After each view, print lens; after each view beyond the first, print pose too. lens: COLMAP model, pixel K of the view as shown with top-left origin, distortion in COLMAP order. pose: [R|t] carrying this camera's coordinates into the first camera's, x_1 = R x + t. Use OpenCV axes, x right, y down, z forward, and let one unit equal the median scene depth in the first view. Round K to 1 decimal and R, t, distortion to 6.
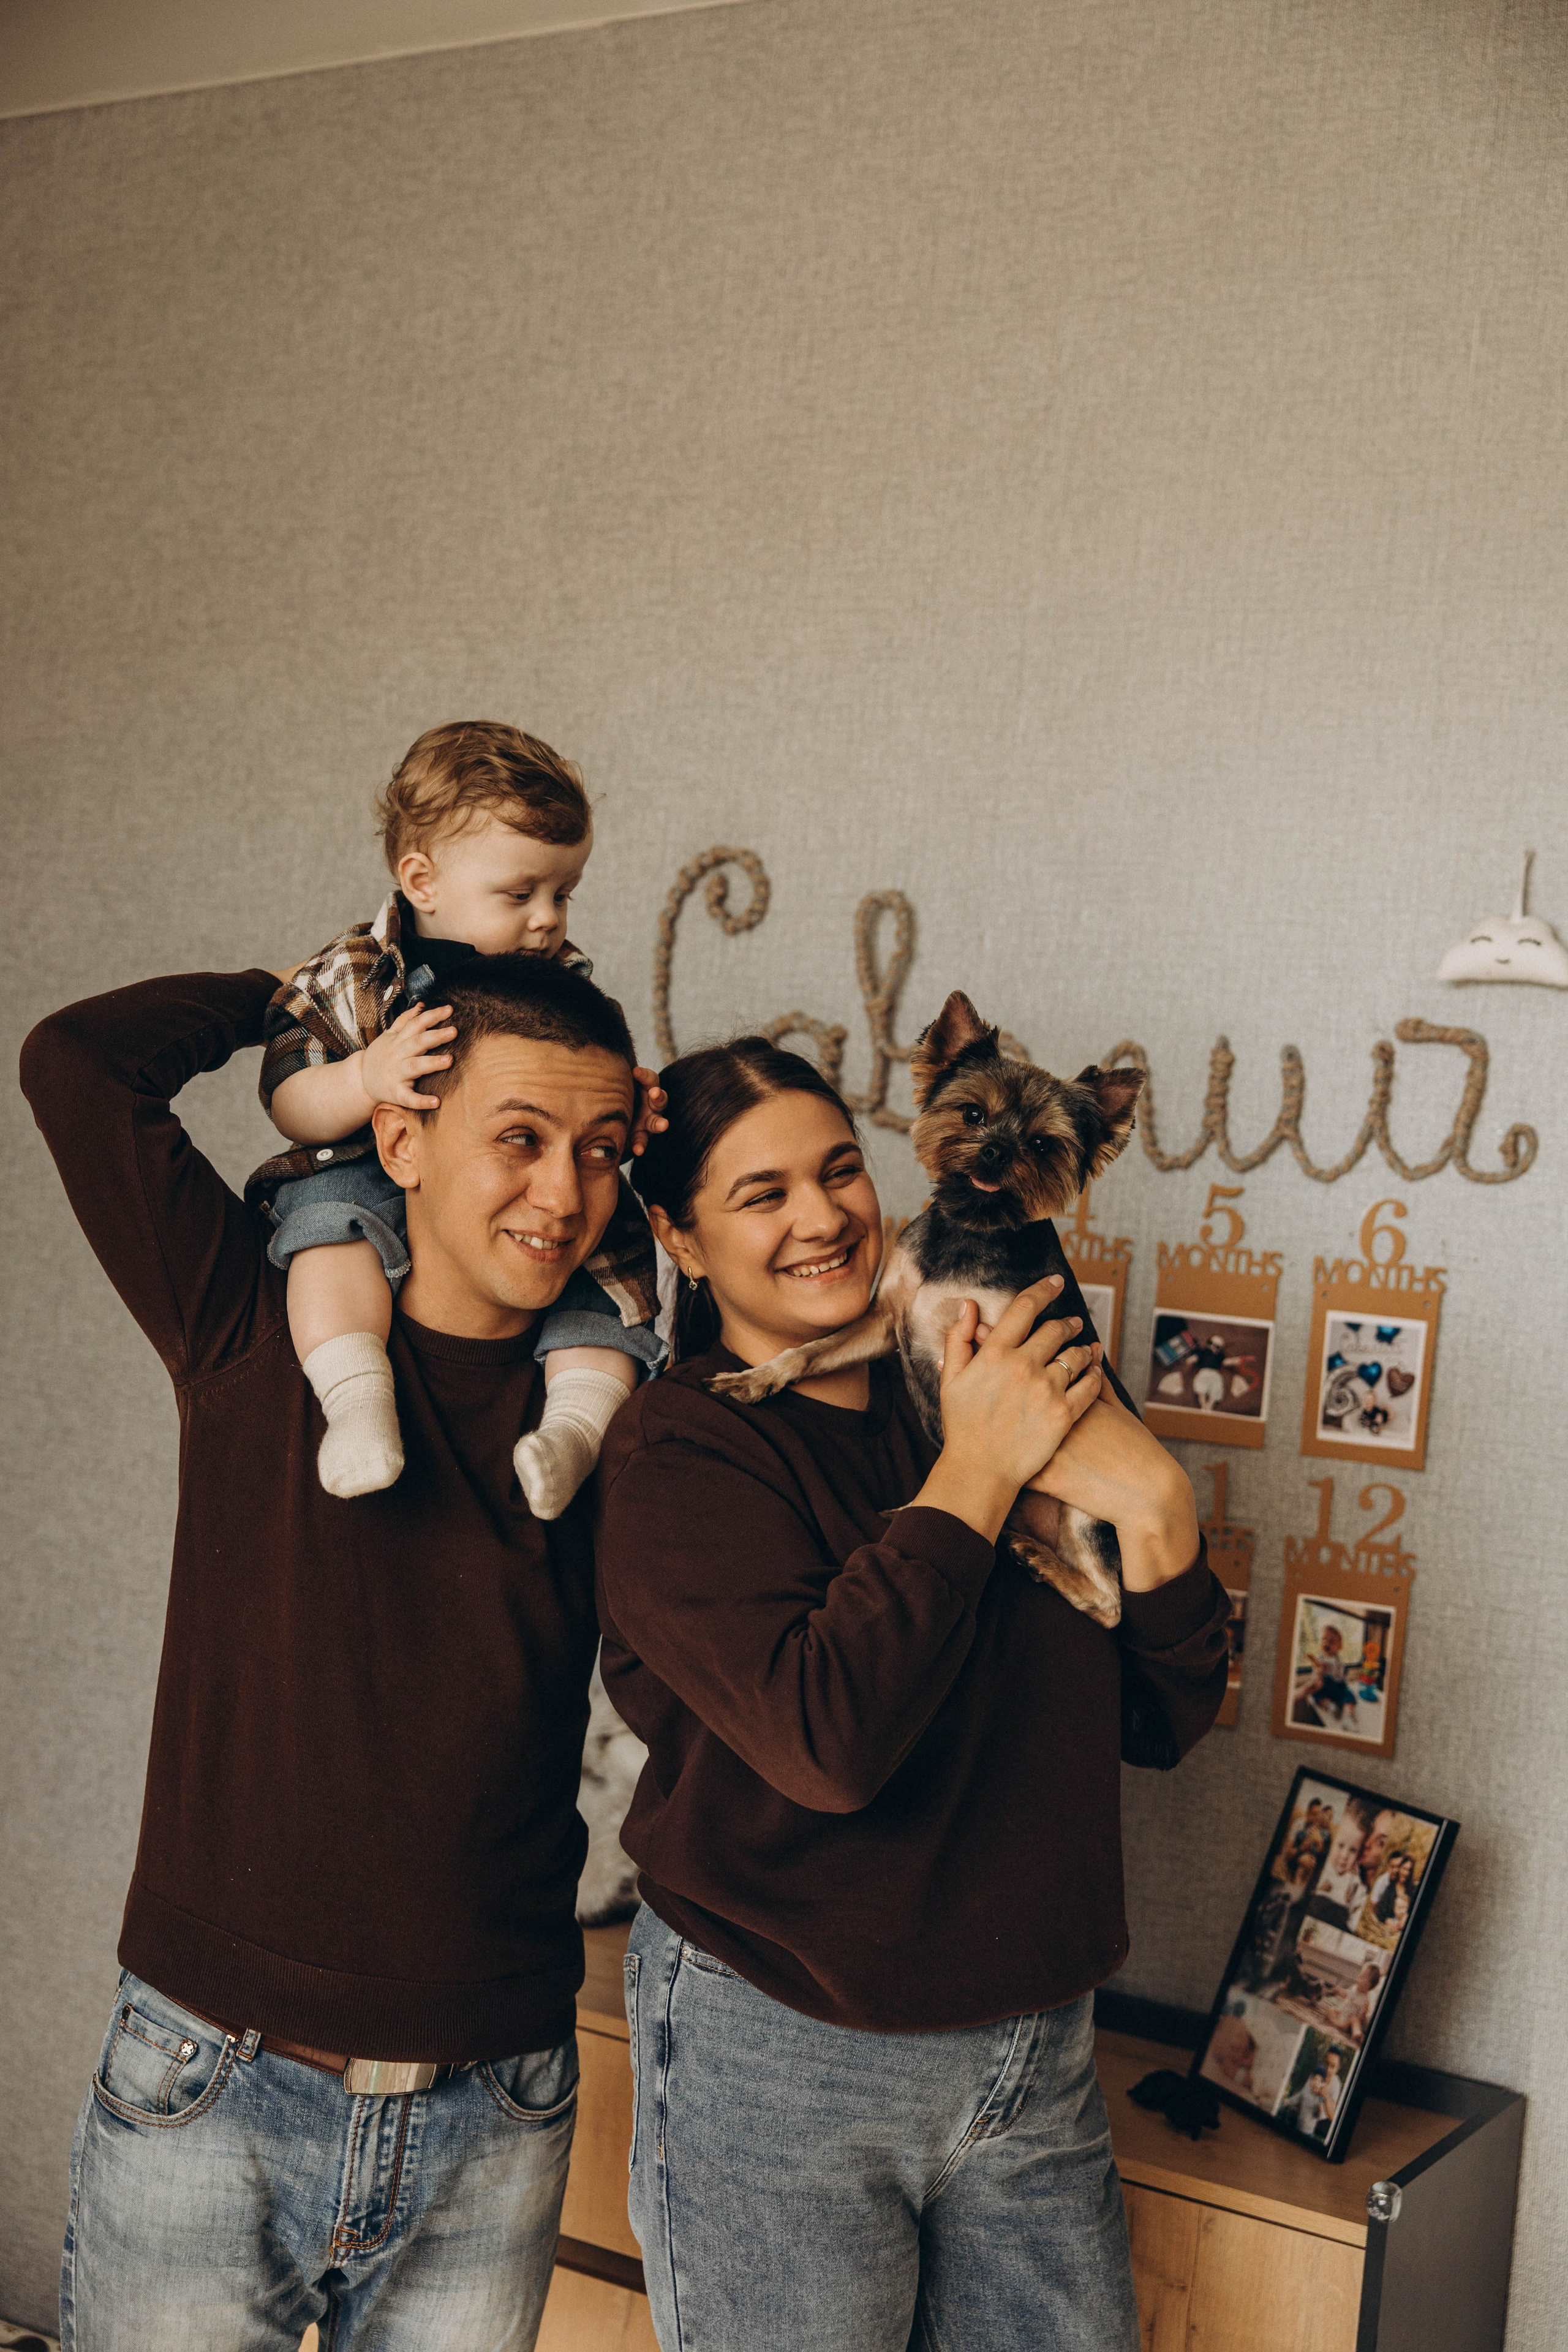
lens RADIAL K [[2854.5, 0, 800.3], [0, 2854.5, 1191.5], [0, 0, 1]] dist [0.022478, 0.005755]
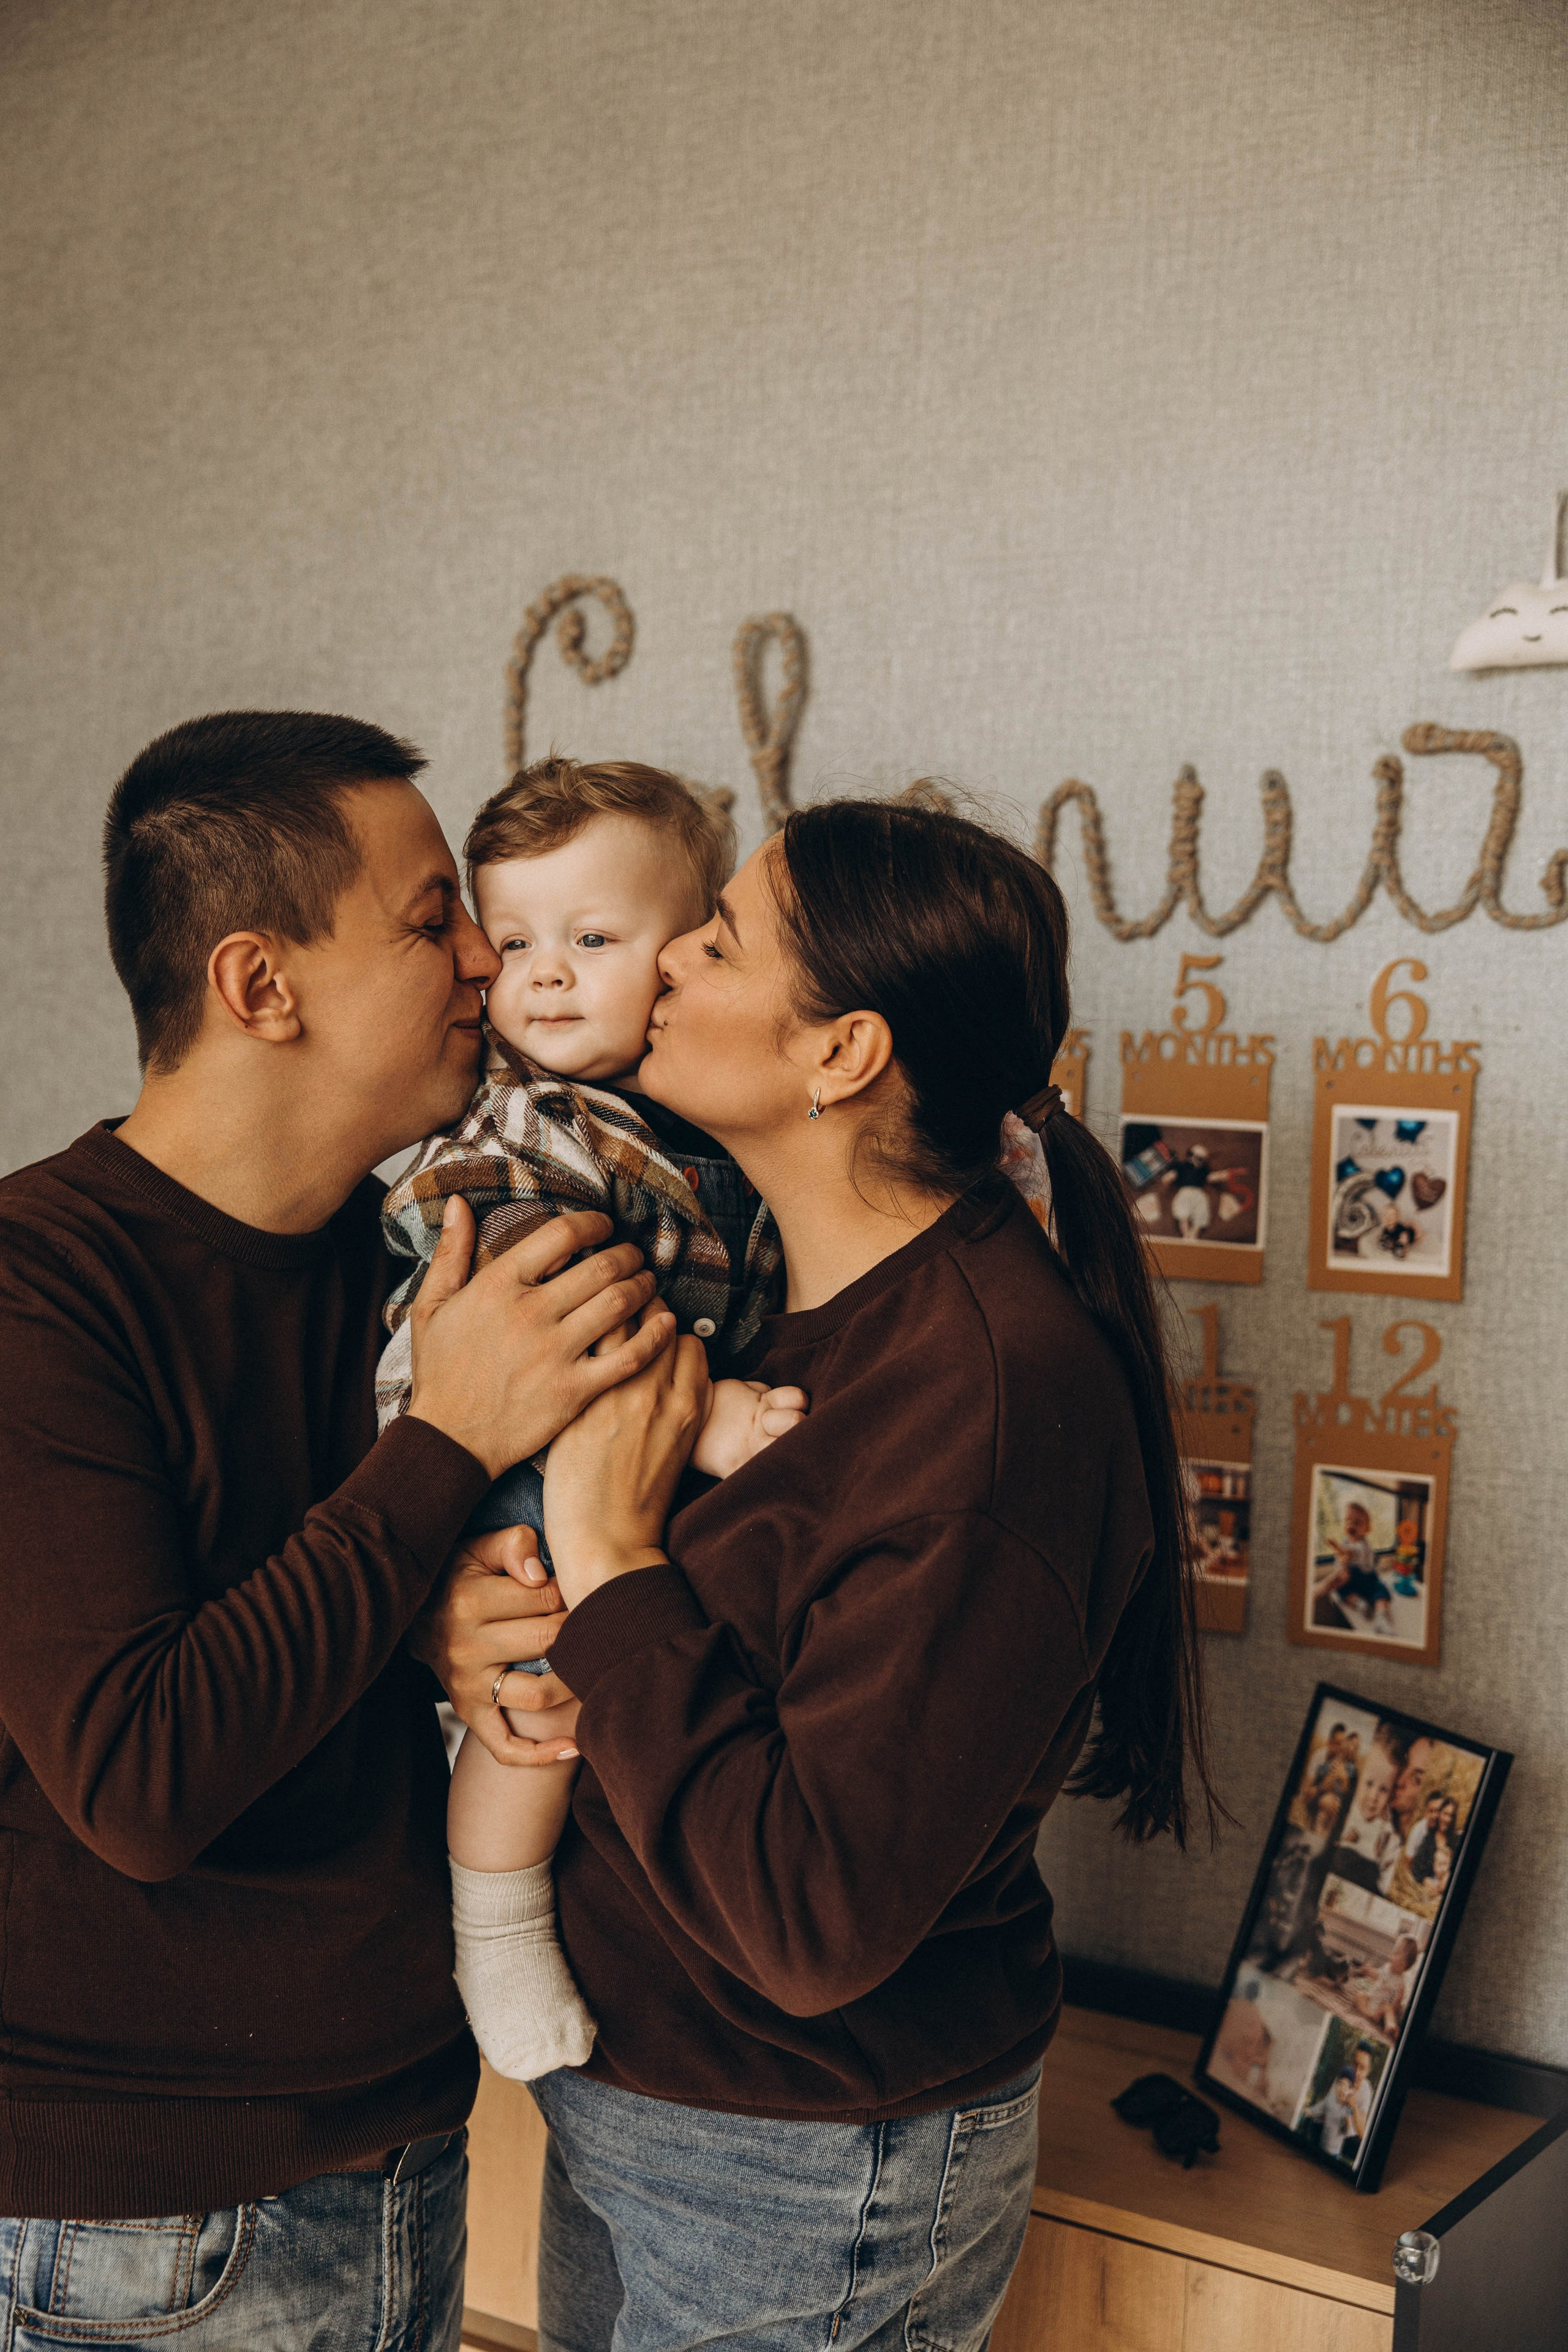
lens RADIAL K [[2984.1, 0, 784.5], [0, 2984.1, 1189.8], [0, 0, 1]] dist [0.013297, -0.001362]
pose [[0.996743, -0.055341, -0.058654, 0.079993], [0.058391, 0.996958, 0.051633, 0.013576], [0.055618, -0.054890, 0.996942, 0.169972]]
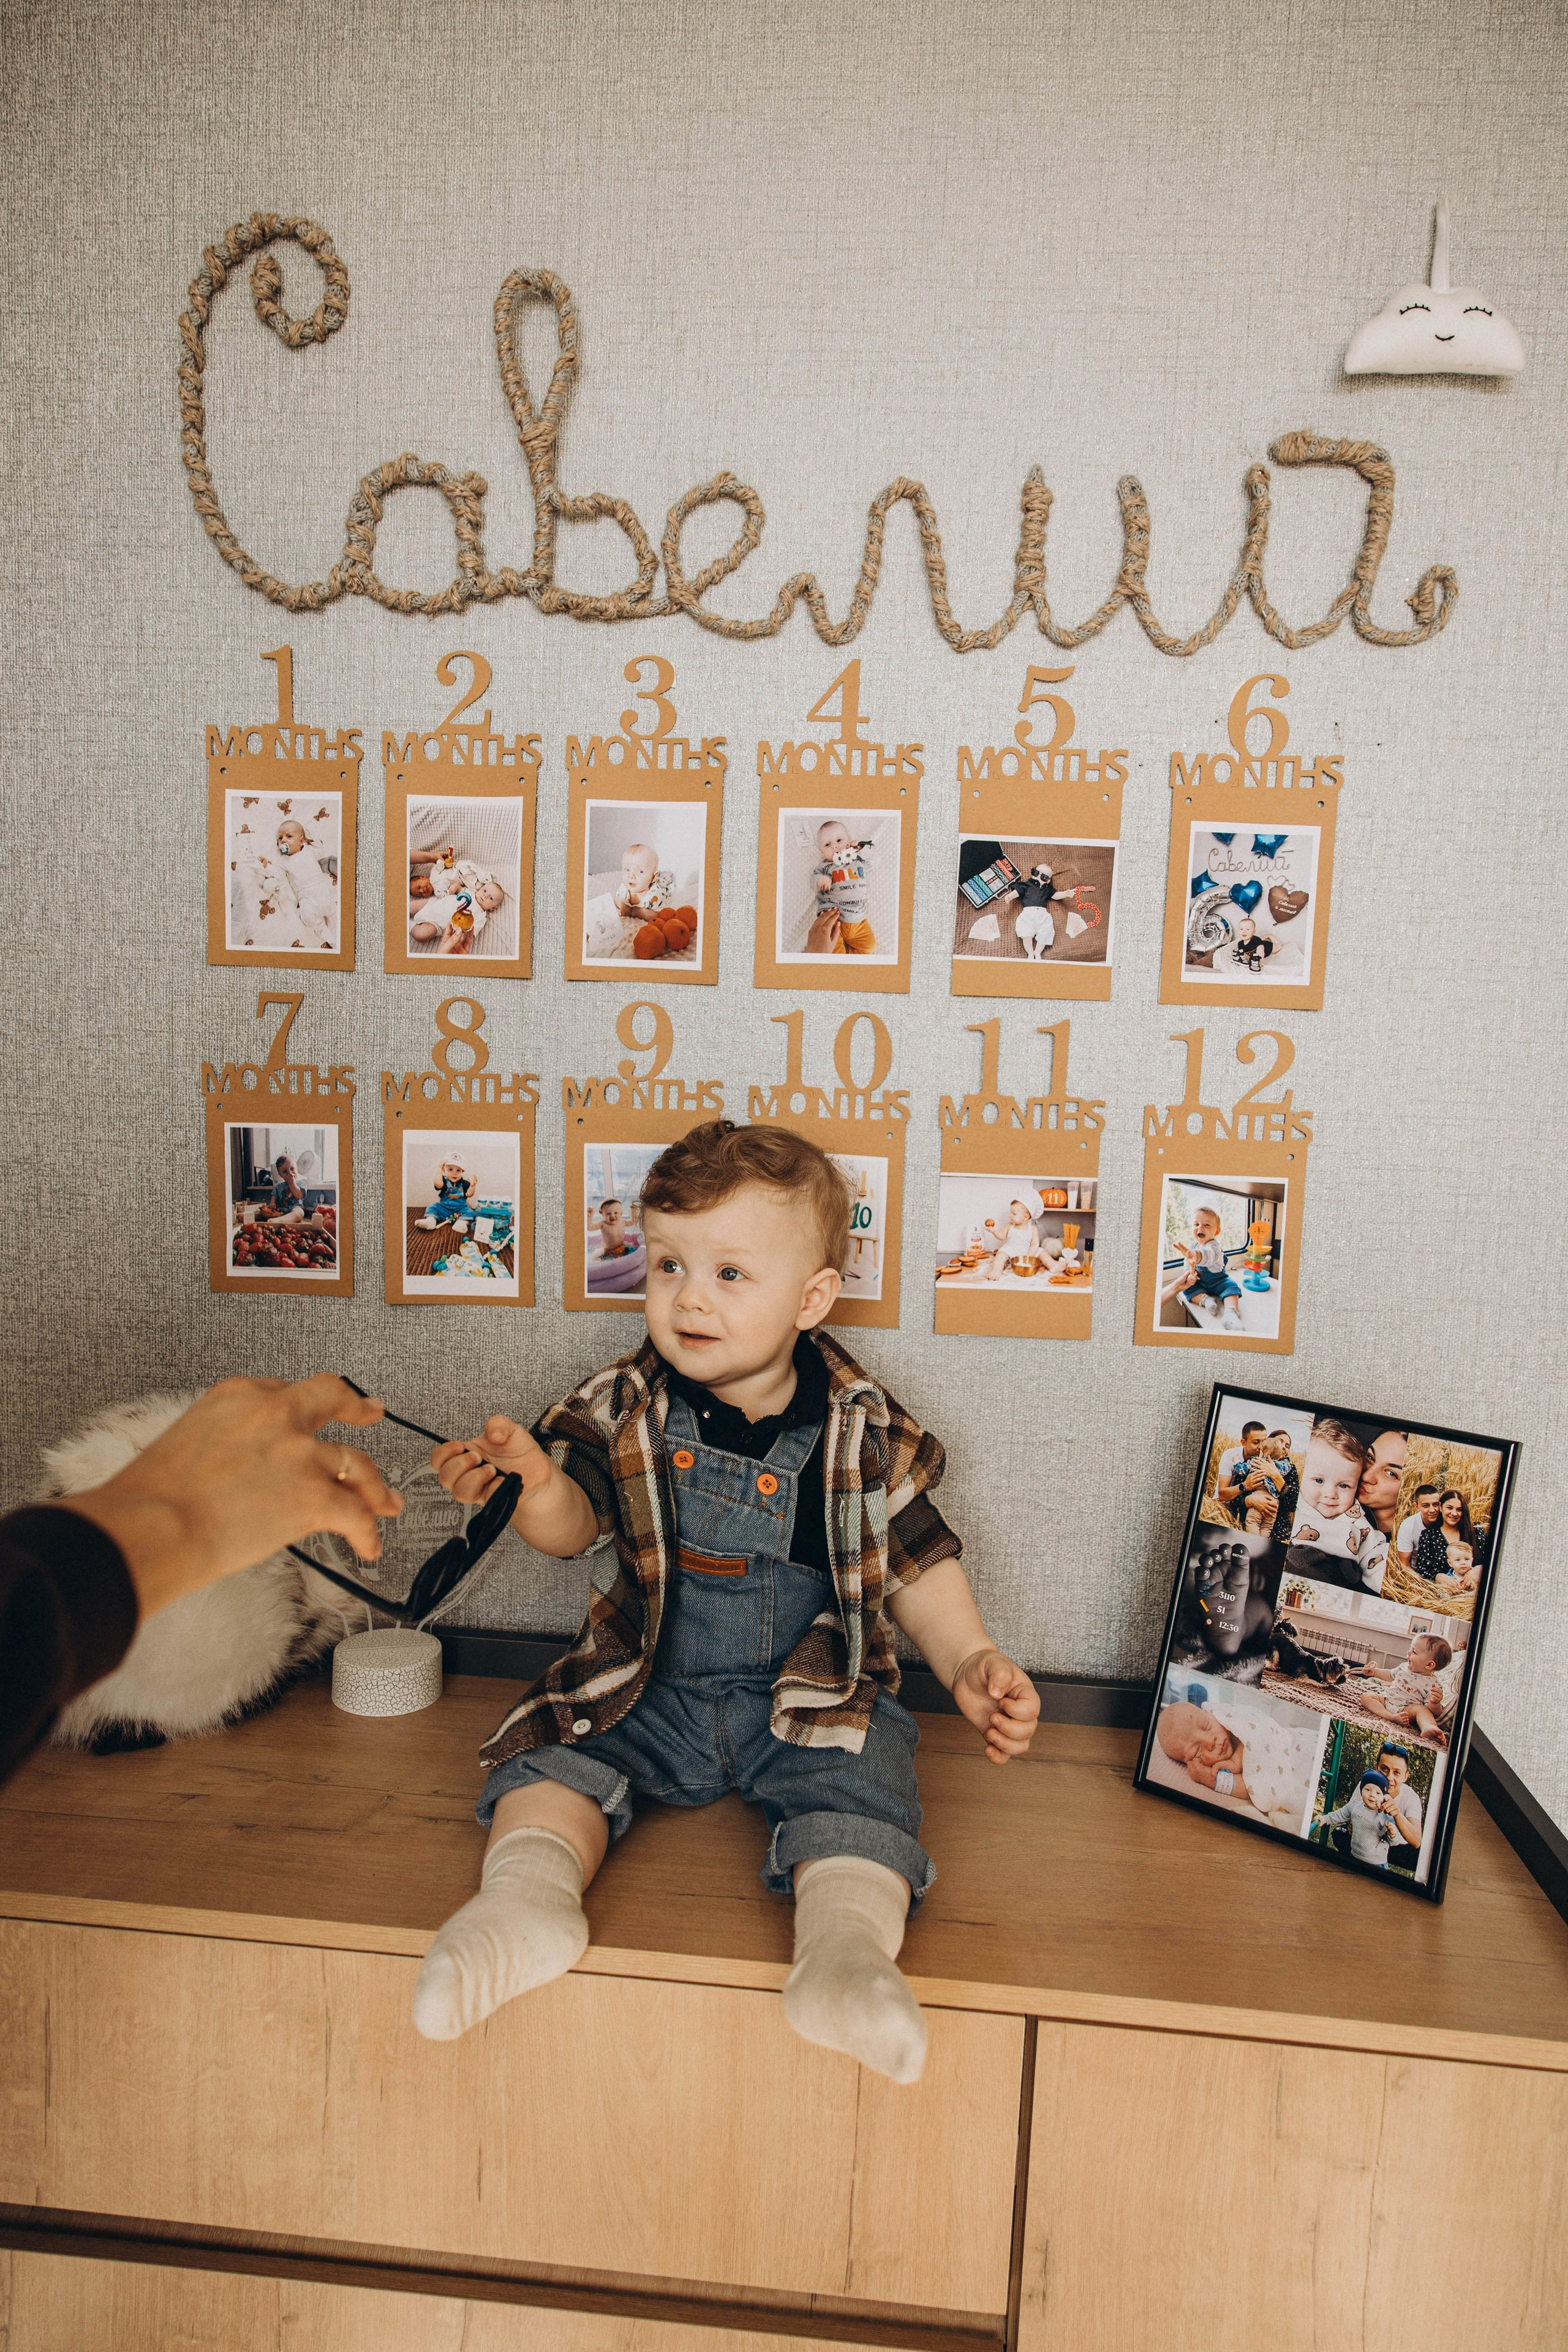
lens RADIAL K [[1578.1, 0, 784.0], [0, 1578.1, 1176.0], [0, 0, 1]] dist [0.001819, 0.004077]
pose [[0.907047, -0.106784, 0.407262, -0.108007], [0.043084, 0.985766, 0.162511, 0.062333], [-0.418819, -0.129859, 0.898737, 0.629629]]
